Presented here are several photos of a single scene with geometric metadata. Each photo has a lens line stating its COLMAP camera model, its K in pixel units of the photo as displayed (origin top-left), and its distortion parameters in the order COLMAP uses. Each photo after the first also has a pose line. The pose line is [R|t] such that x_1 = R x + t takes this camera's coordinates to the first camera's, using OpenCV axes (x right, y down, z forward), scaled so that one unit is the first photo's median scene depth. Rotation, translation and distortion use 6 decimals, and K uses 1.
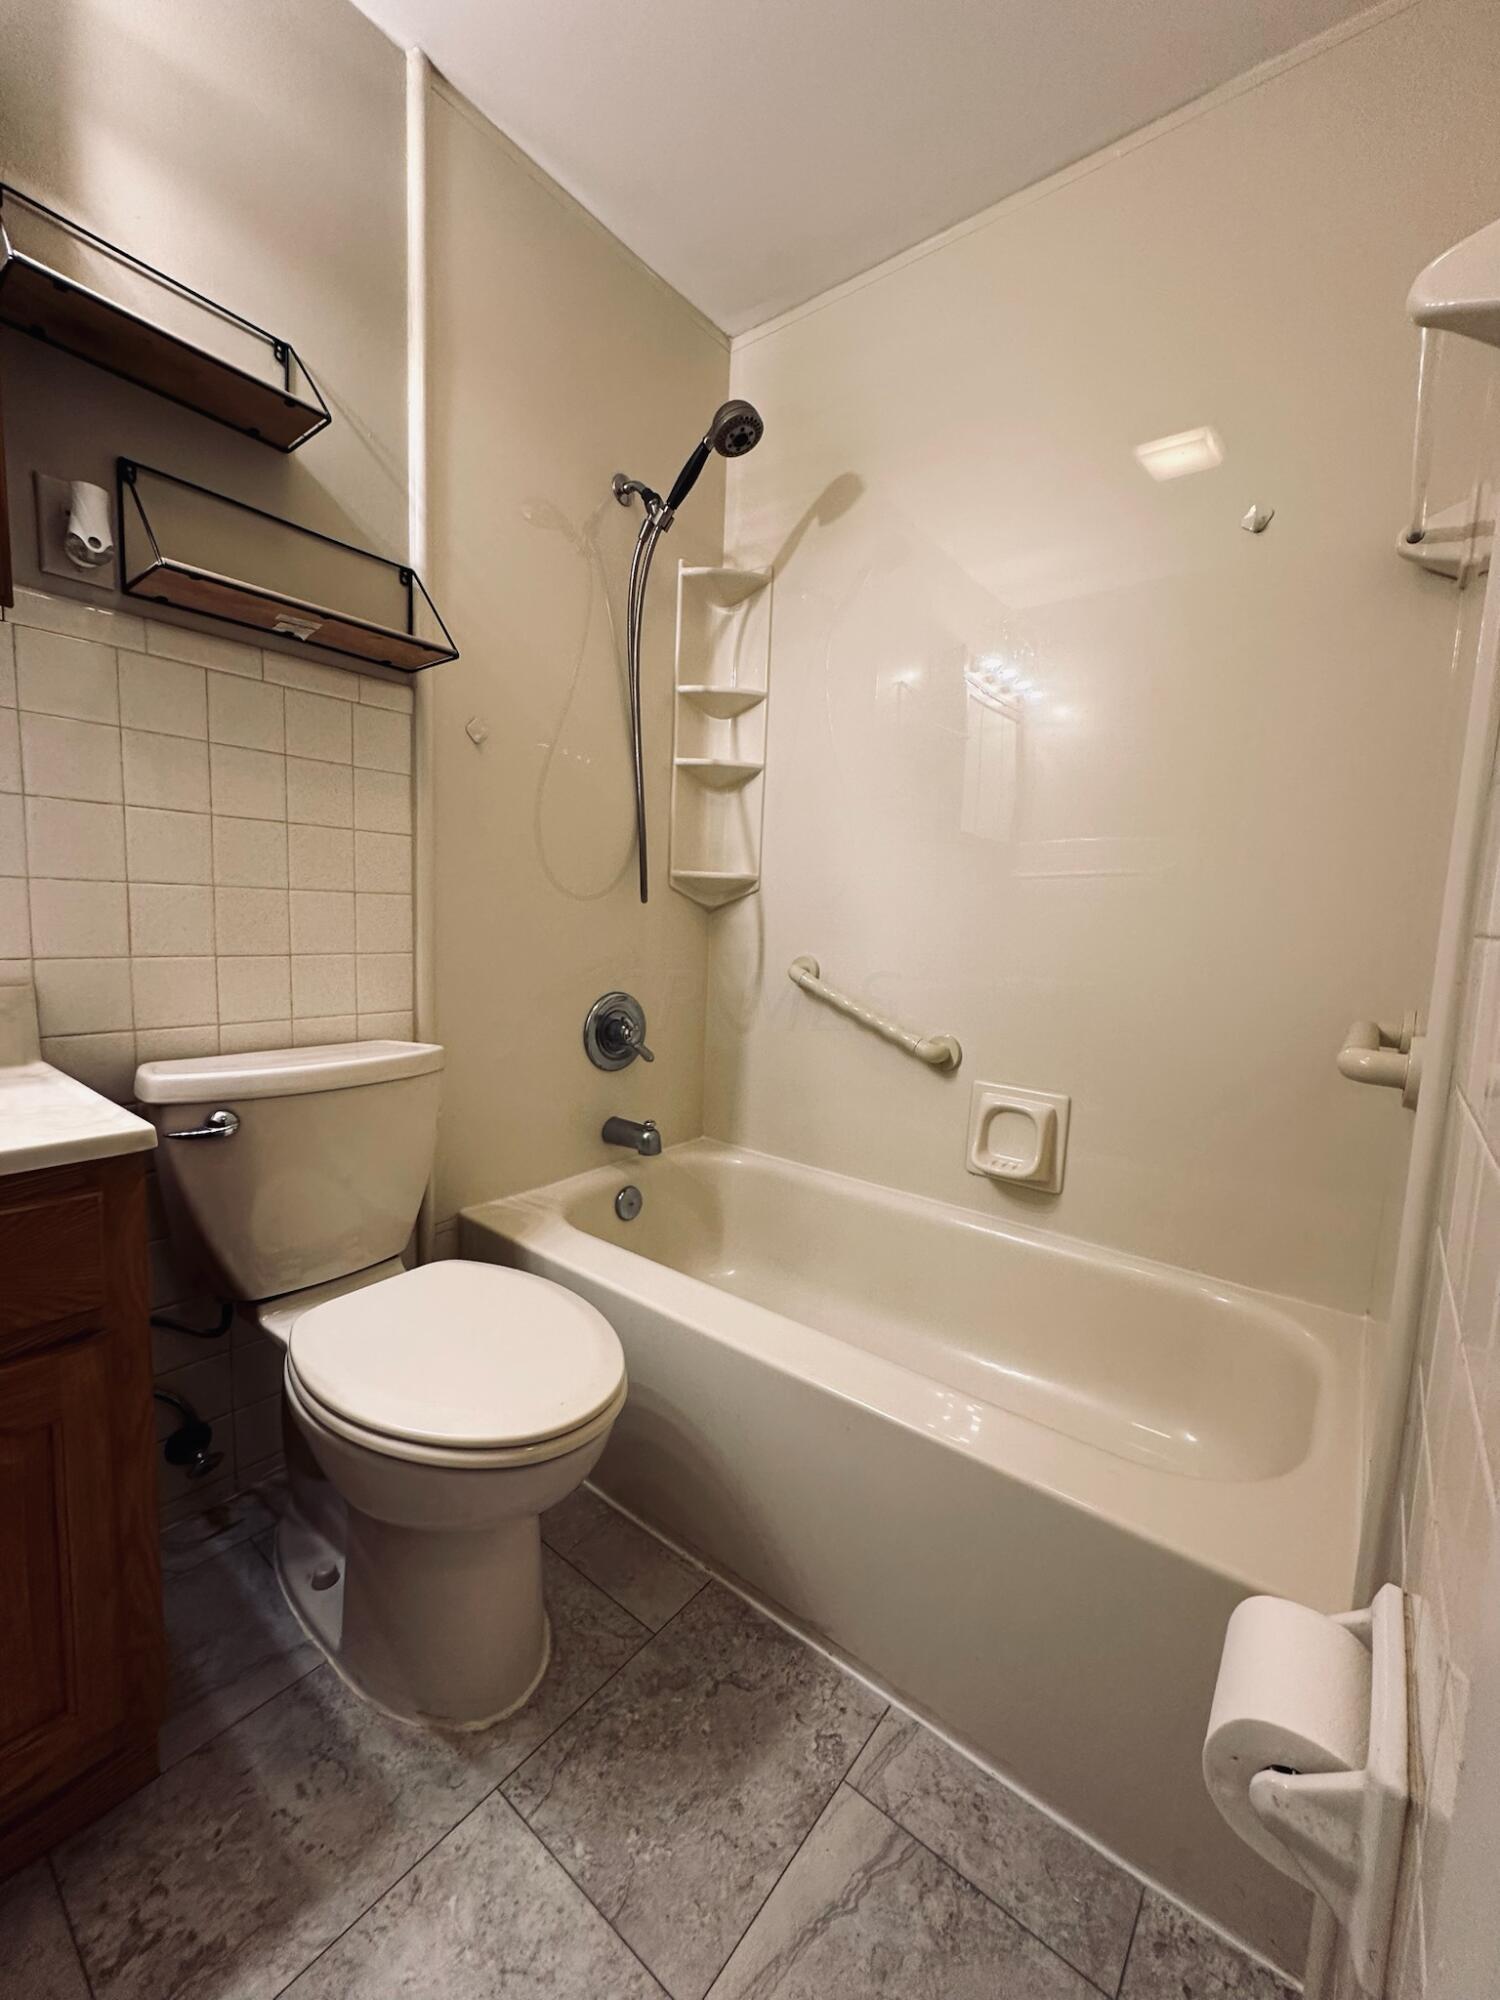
lens RADIAL K [[799.7, 0, 750.0], [0, 799.7, 1000.0], [0, 0, 1]] dist [-0.001569, 0.000586]
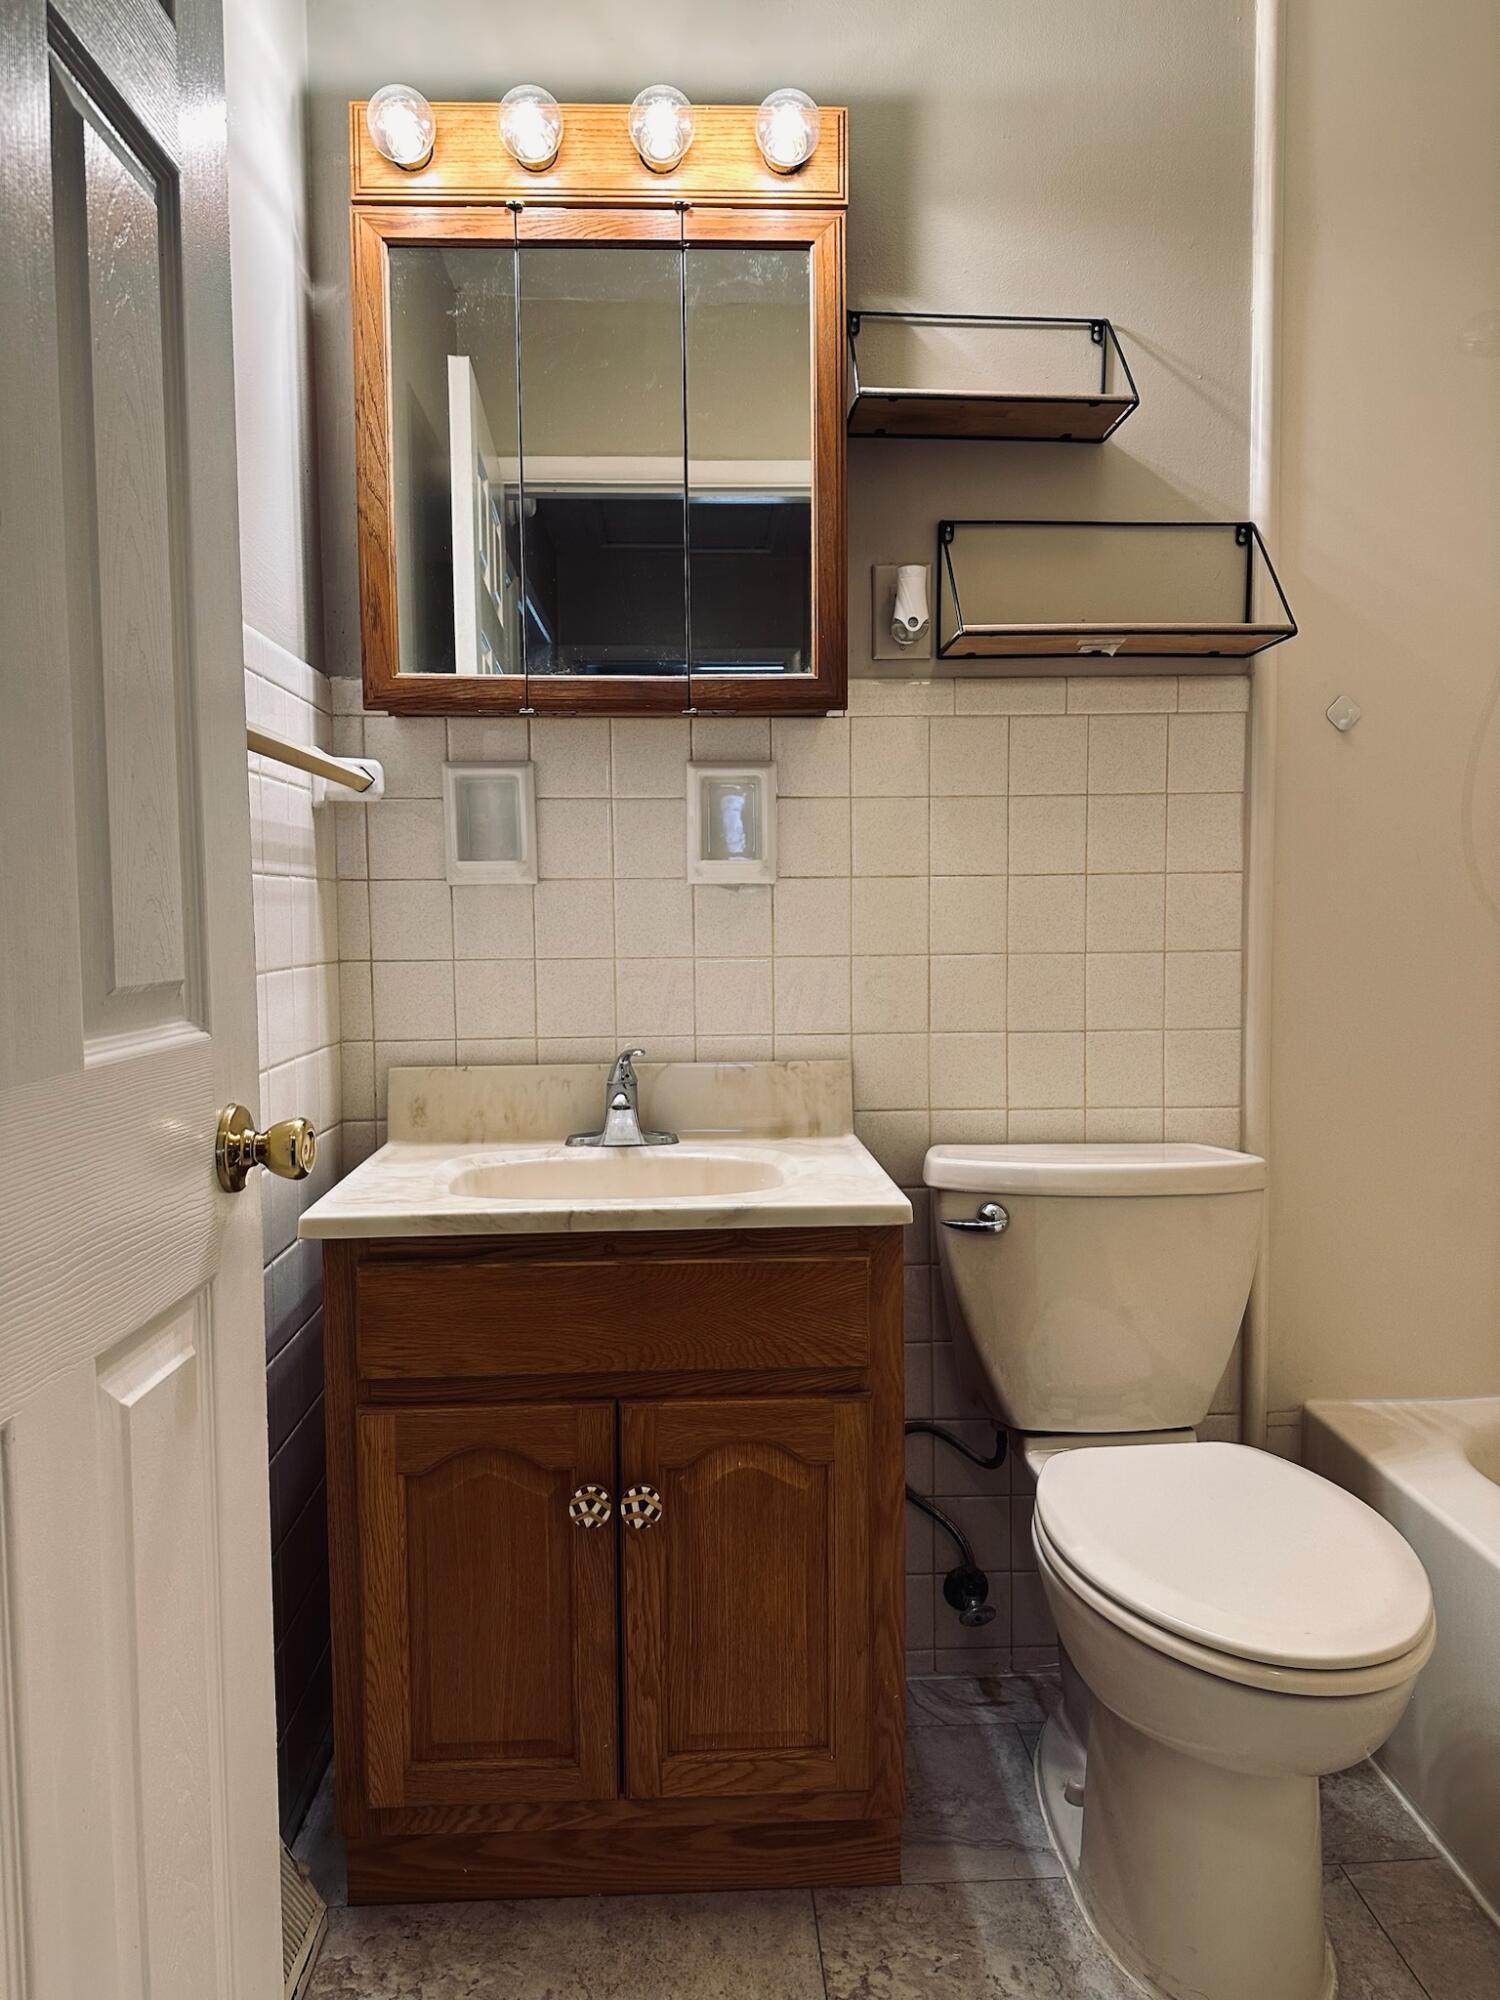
lens RADIAL K [[1464.5, 0, 750.0], [0, 1464.5, 1000.0], [0, 0, 1]] dist [0.111591, -0.133123]
pose [[0.657511, 0.005664, -0.753424, 0.406823], [-0.046745, 0.998352, -0.033289, -0.024414], [0.751993, 0.057106, 0.656692, -0.315925]]
